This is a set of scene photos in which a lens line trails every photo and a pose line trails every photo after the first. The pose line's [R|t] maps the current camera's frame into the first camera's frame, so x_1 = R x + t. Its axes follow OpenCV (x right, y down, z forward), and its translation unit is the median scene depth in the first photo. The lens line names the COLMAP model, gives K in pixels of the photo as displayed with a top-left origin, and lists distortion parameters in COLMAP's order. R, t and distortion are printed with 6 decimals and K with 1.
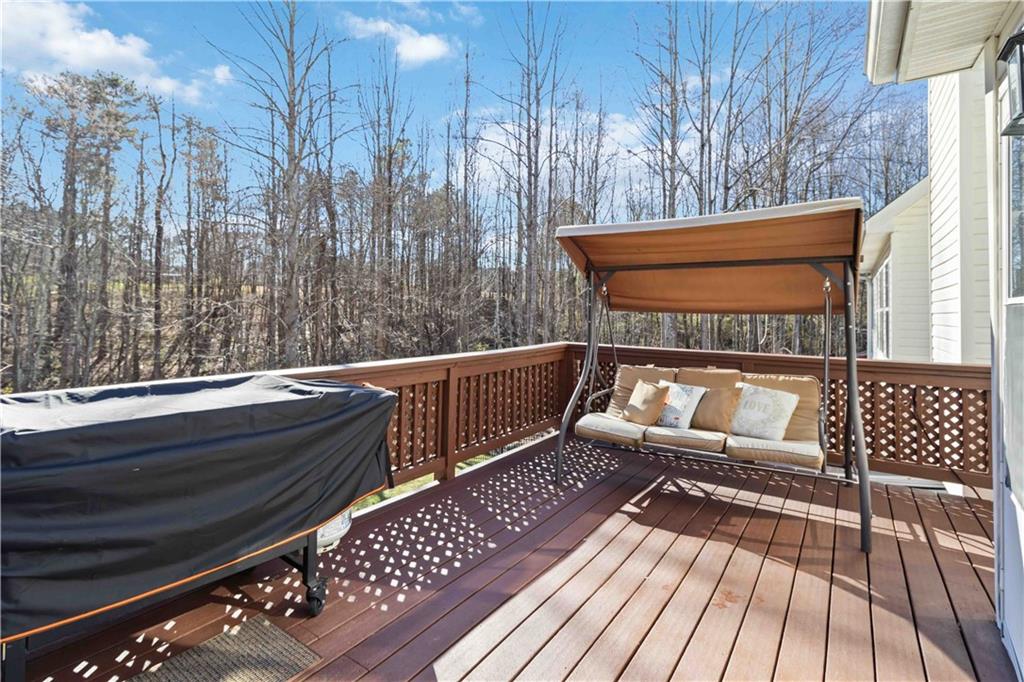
lens RADIAL K [[481.8, 0, 518.3], [0, 481.8, 306.5], [0, 0, 1]] dist [-0.003158, -0.000279]
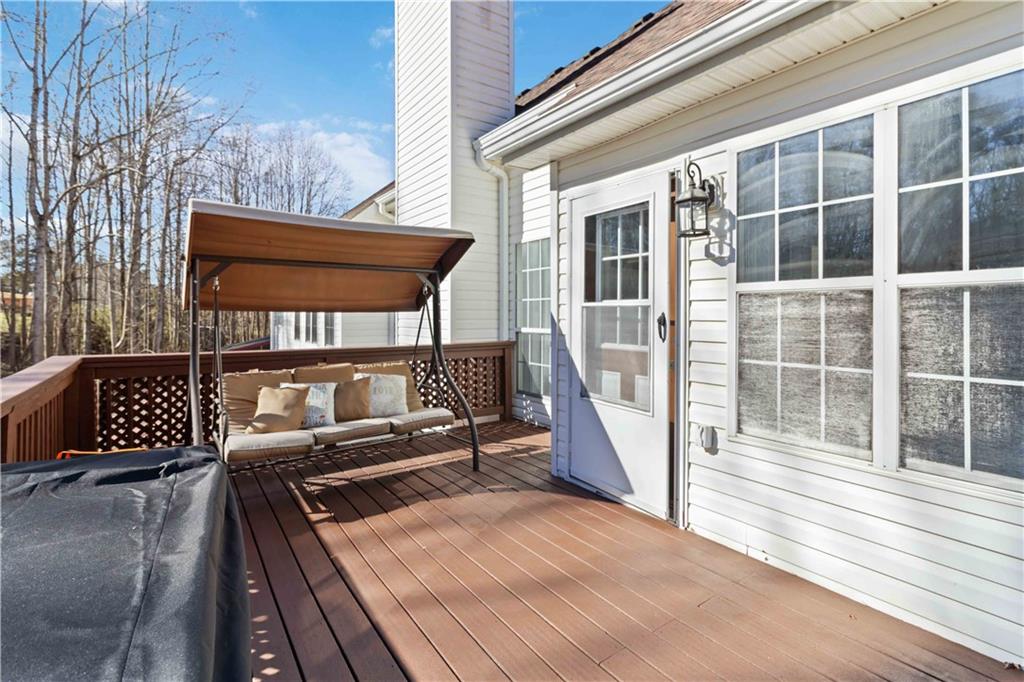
lens RADIAL K [[481.8, 0, 510.0], [0, 481.8, 312.6], [0, 0, 1]] dist [-0.003158, -0.000279]
pose [[0.356041, -0.008680, 0.934430, -0.497203], [-0.007148, 0.999902, 0.012012, 0.000732], [-0.934443, -0.010956, 0.355944, 0.294492]]
